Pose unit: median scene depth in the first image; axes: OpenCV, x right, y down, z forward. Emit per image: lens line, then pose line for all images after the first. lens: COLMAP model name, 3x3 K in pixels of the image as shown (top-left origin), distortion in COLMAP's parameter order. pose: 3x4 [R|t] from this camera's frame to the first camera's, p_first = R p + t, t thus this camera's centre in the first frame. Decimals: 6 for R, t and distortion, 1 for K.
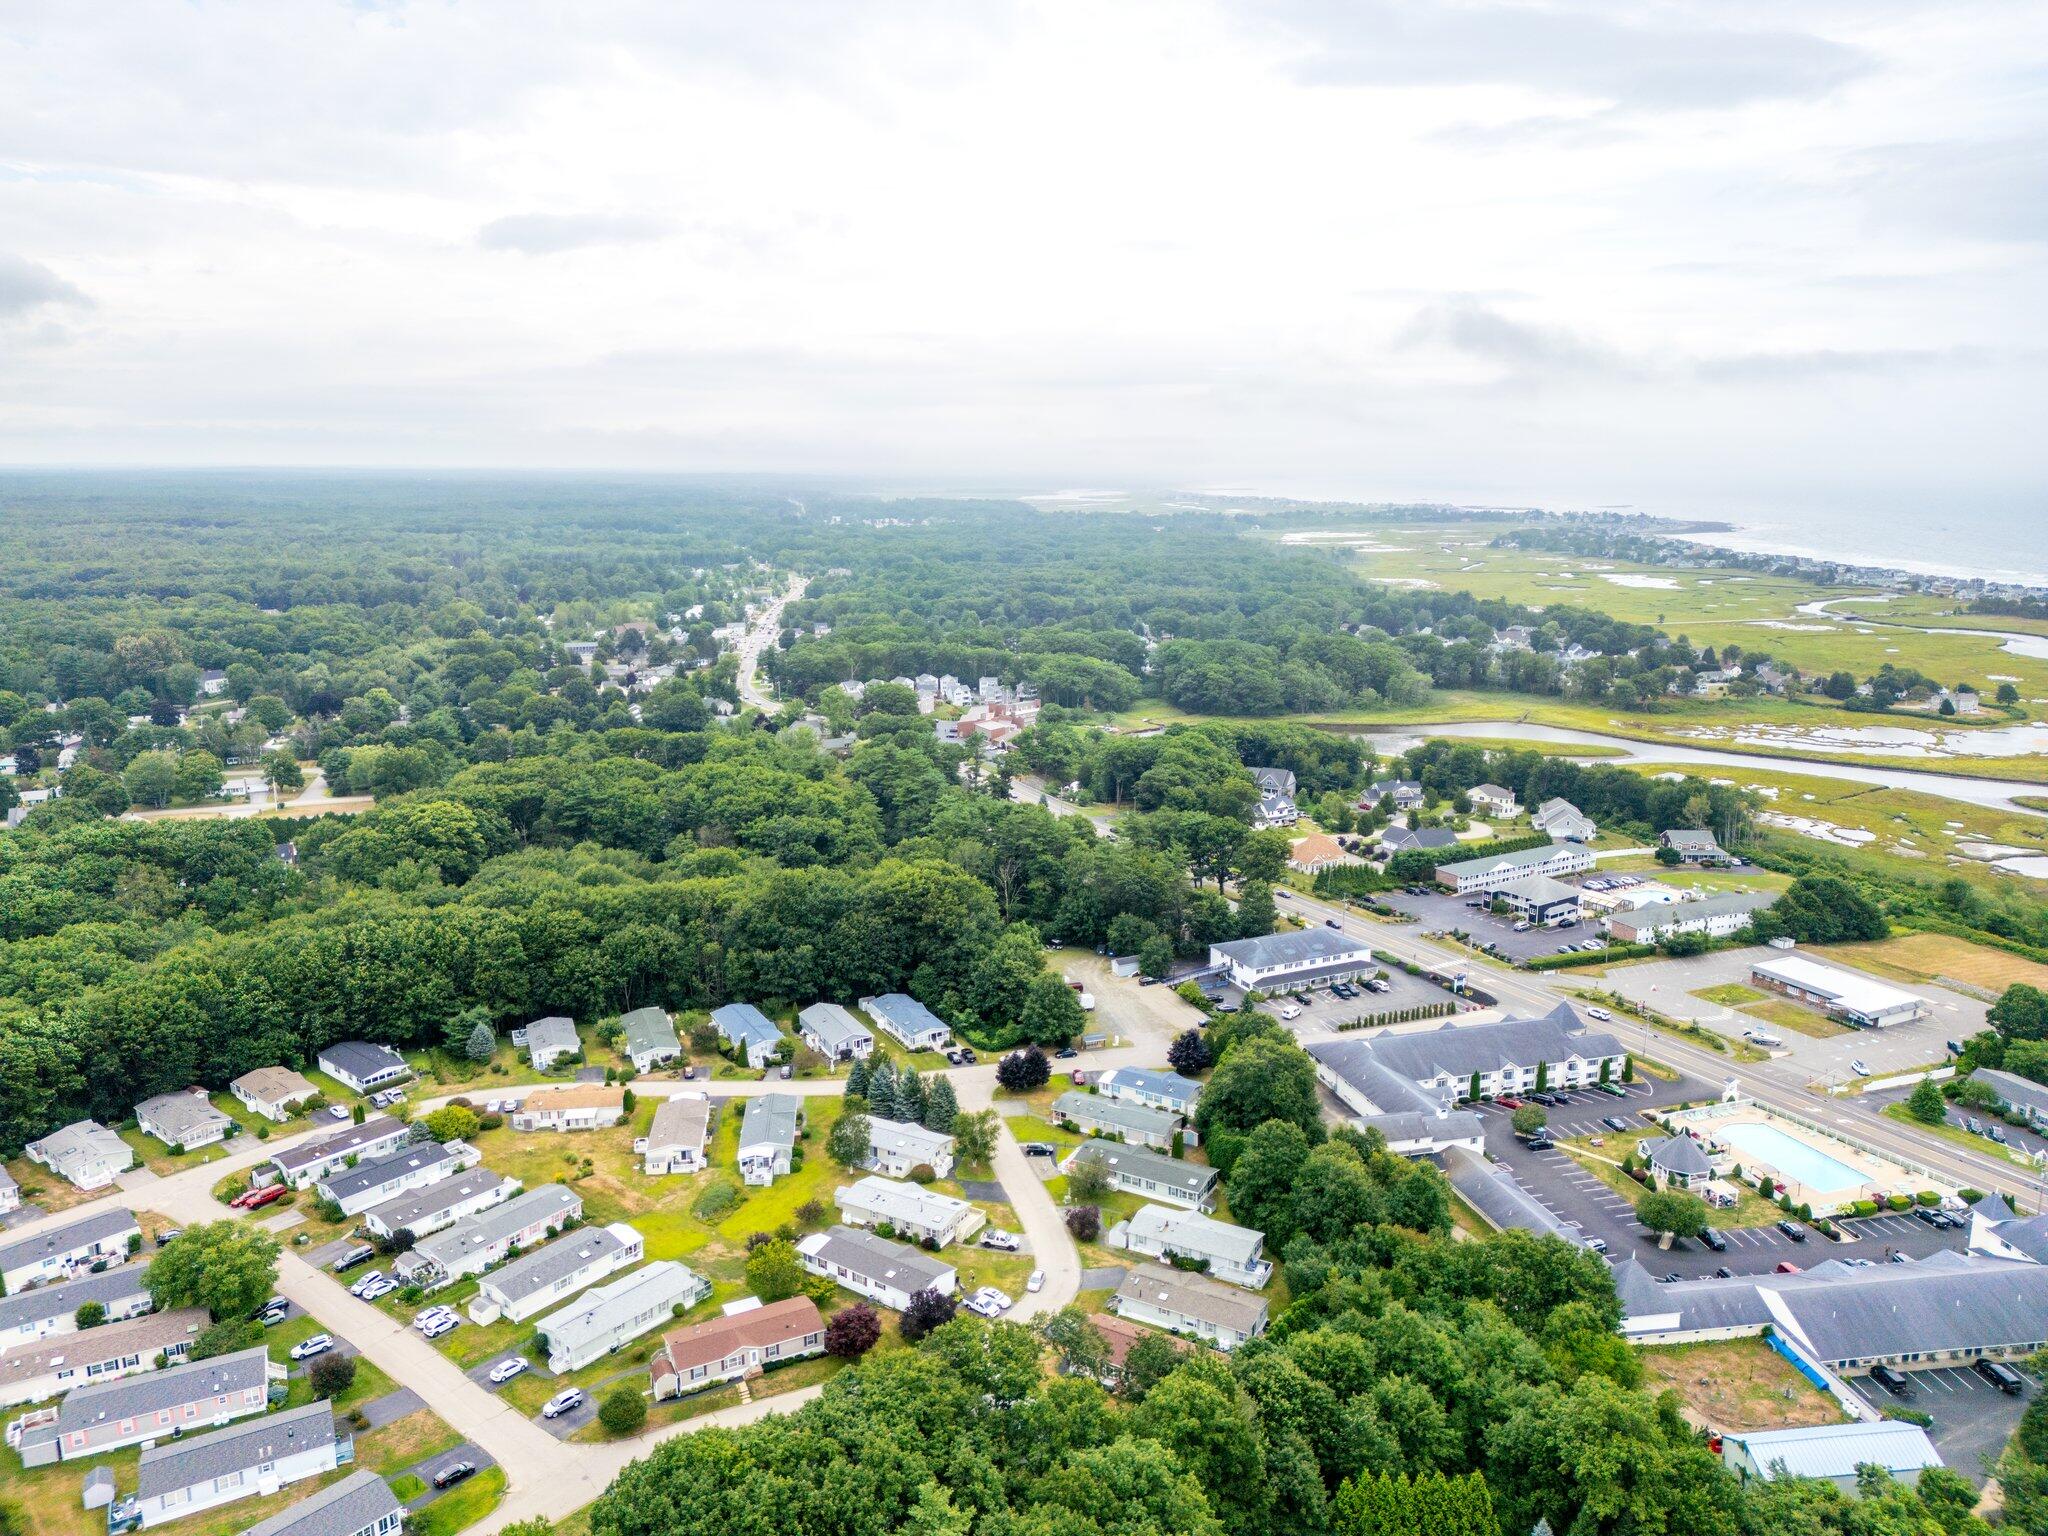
lens RADIAL K [[1425.0, 0, 1024.0], [0, 1425.0, 768.0], [0, 0, 1]] dist [0.101362, -0.120300]
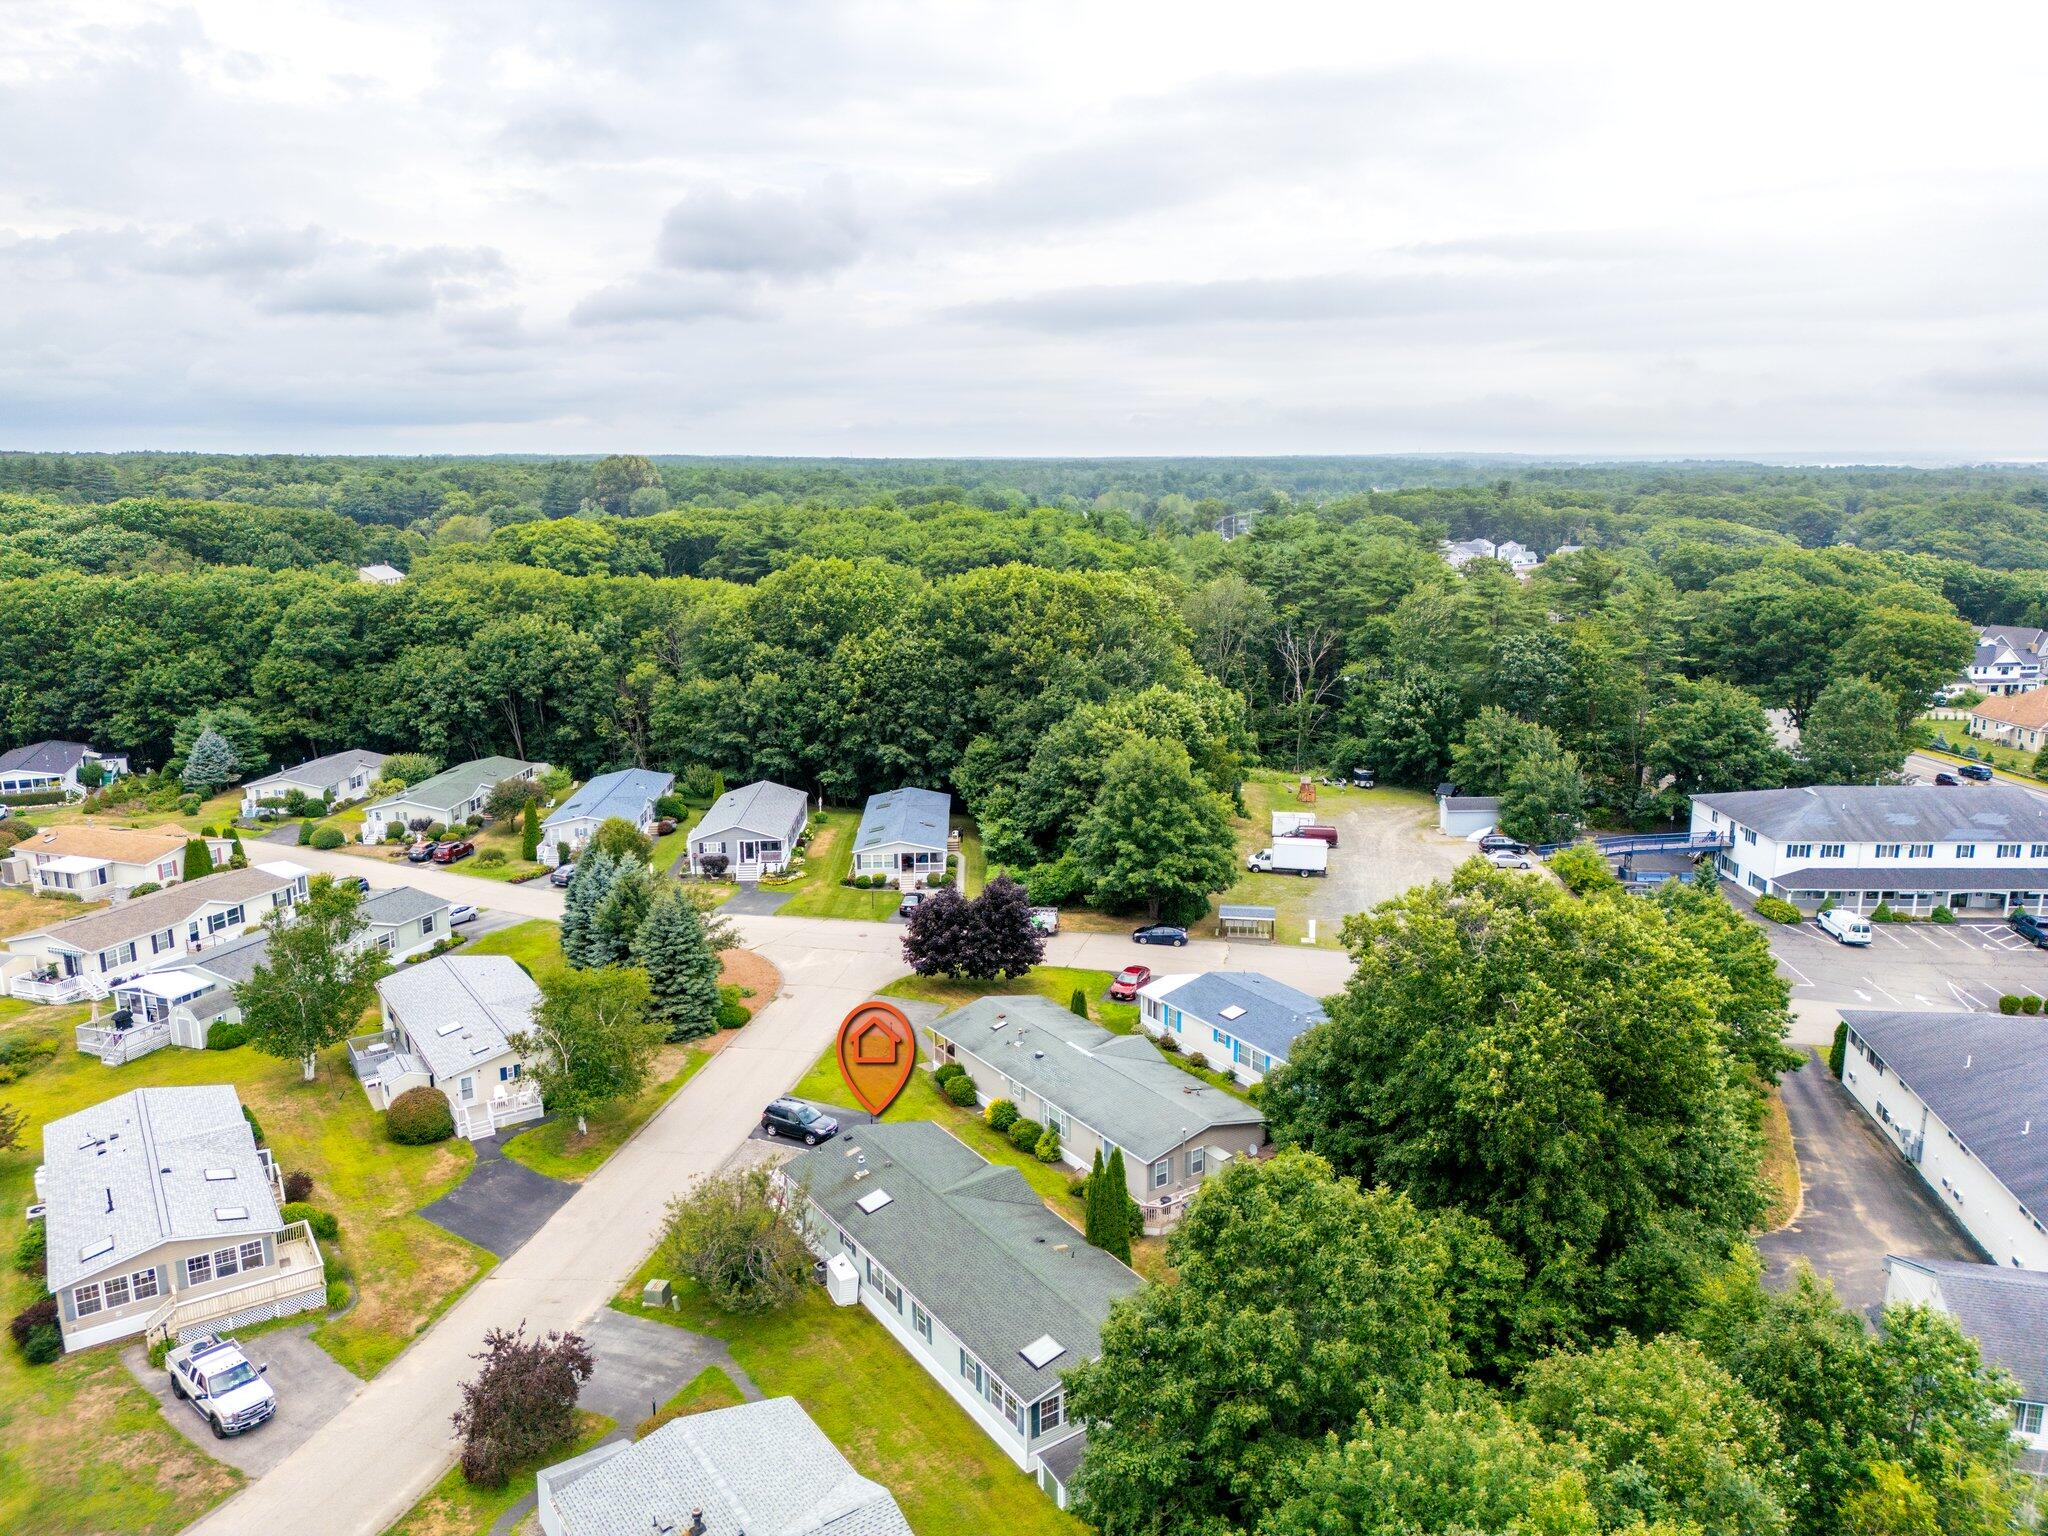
lens RADIAL K [[1425.0, 0, 1024.0], [0, 1425.0, 768.0], [0, 0, 1]] dist [0.101362, -0.120300]
pose [[0.890473, 0.091319, -0.445779, 0.158625], [-0.089945, 0.995651, 0.024290, 0.135163], [0.446058, 0.018466, 0.894814, 0.572771]]
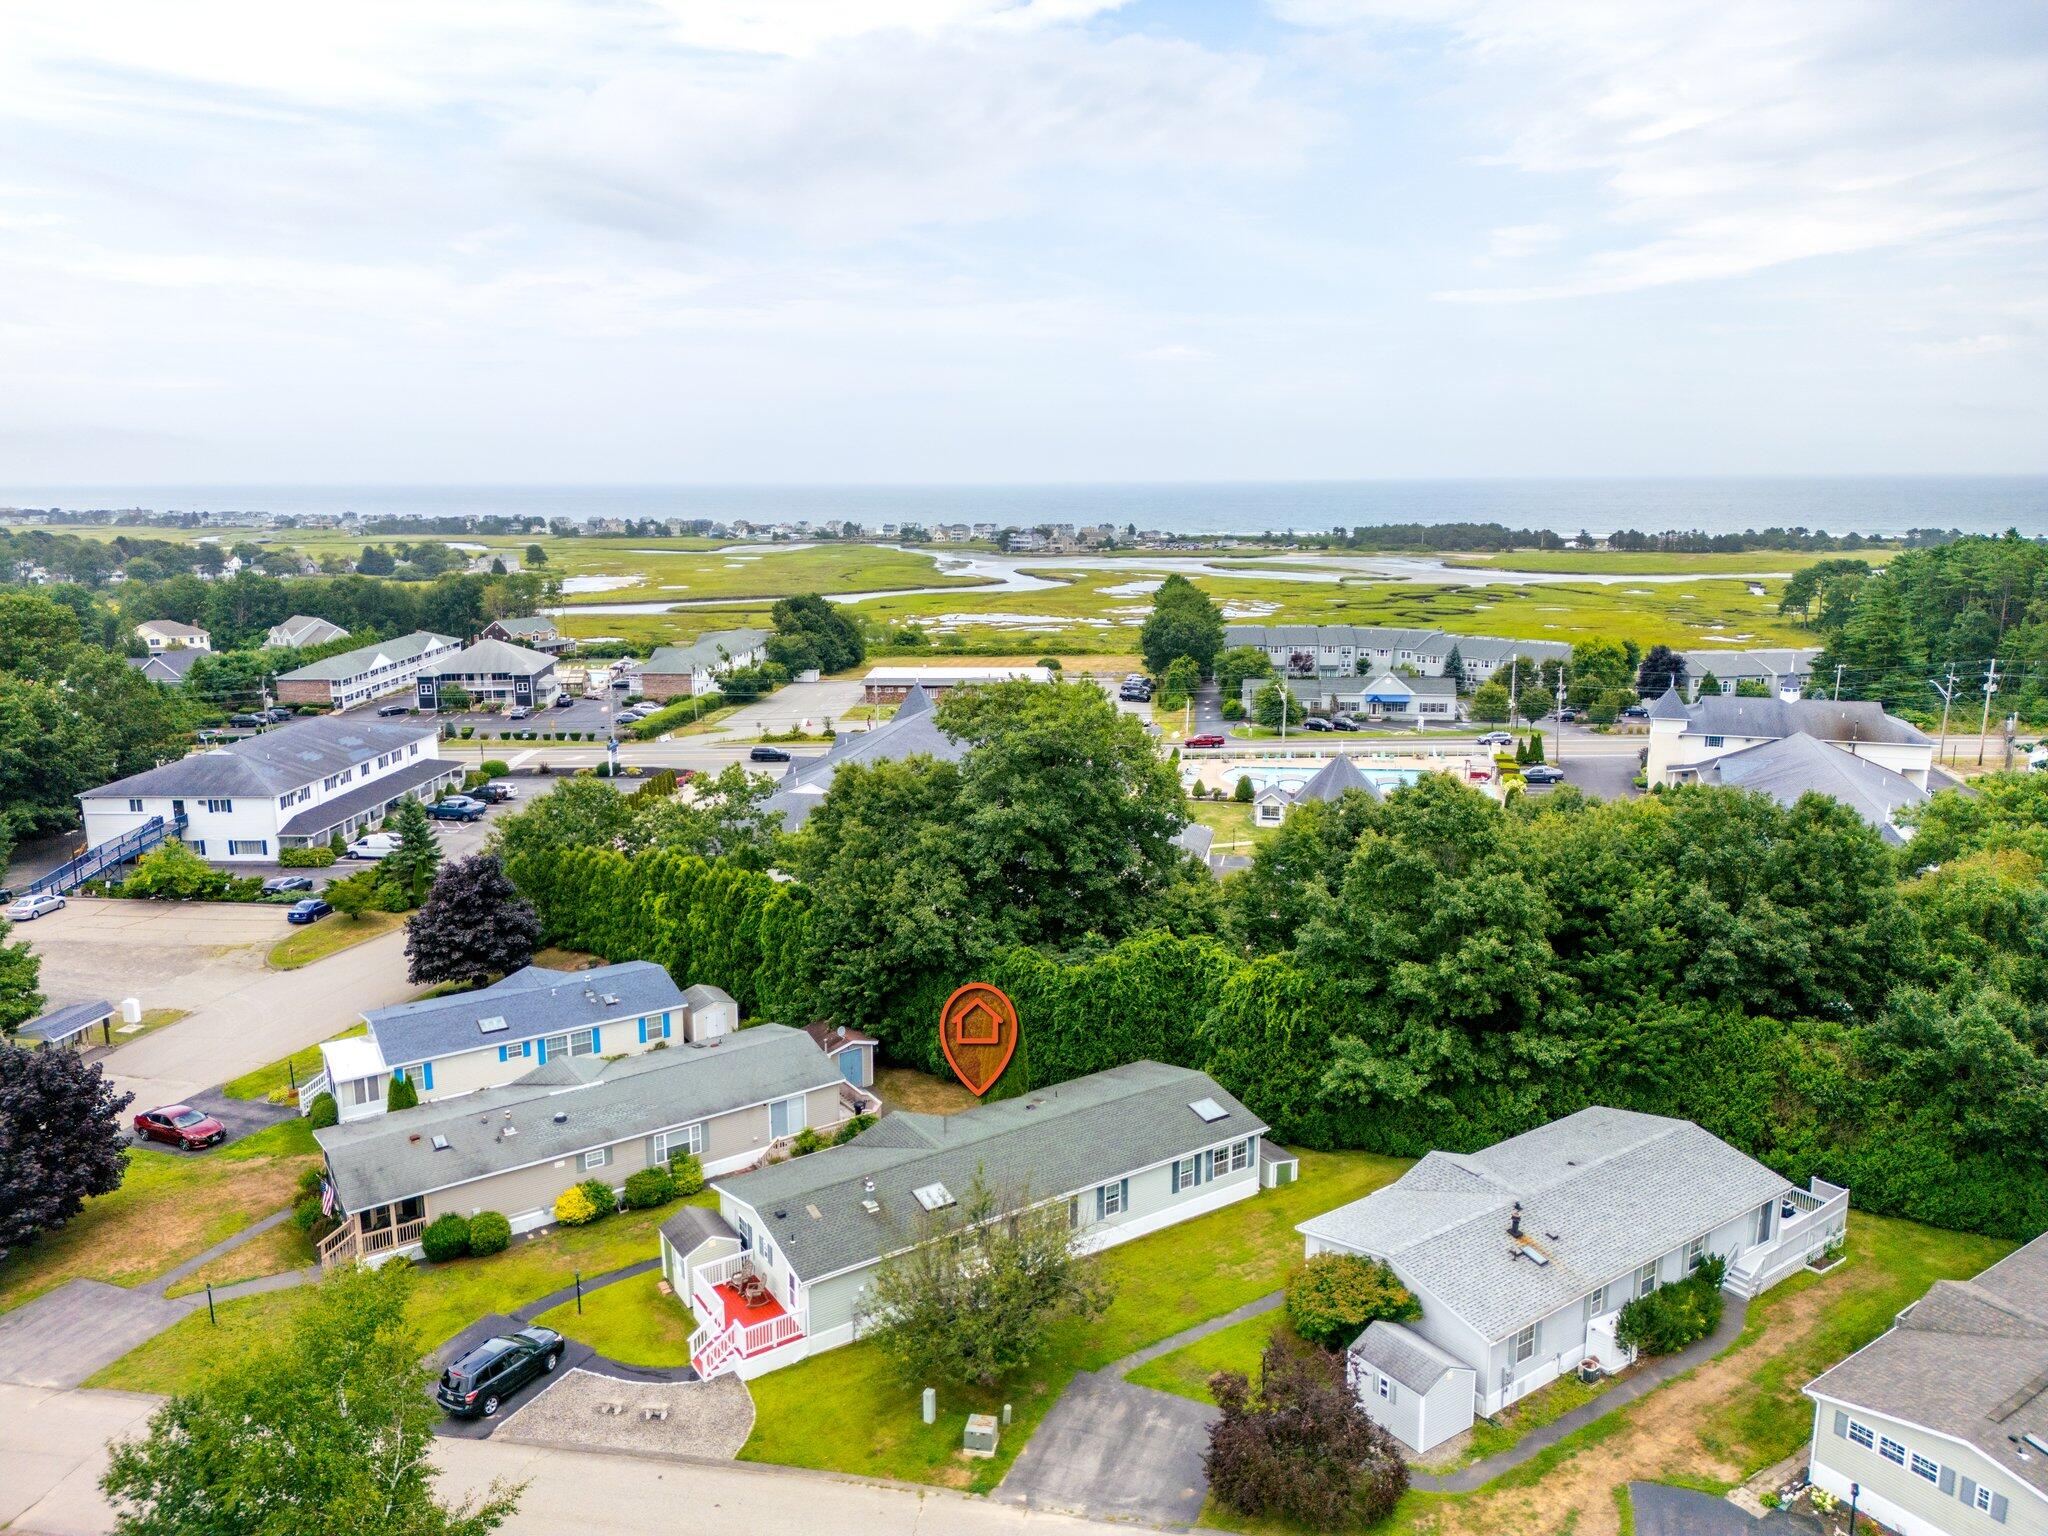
lens RADIAL K [[1425.0, 0, 1024.0], [0, 1425.0, 768.0], [0, 0, 1]] dist [0.101362, -0.120300]
pose [[0.460778, -0.175113, 0.870069, -0.096752], [0.188582, 0.977273, 0.096819, 0.139154], [-0.867249, 0.119467, 0.483329, 0.654051]]
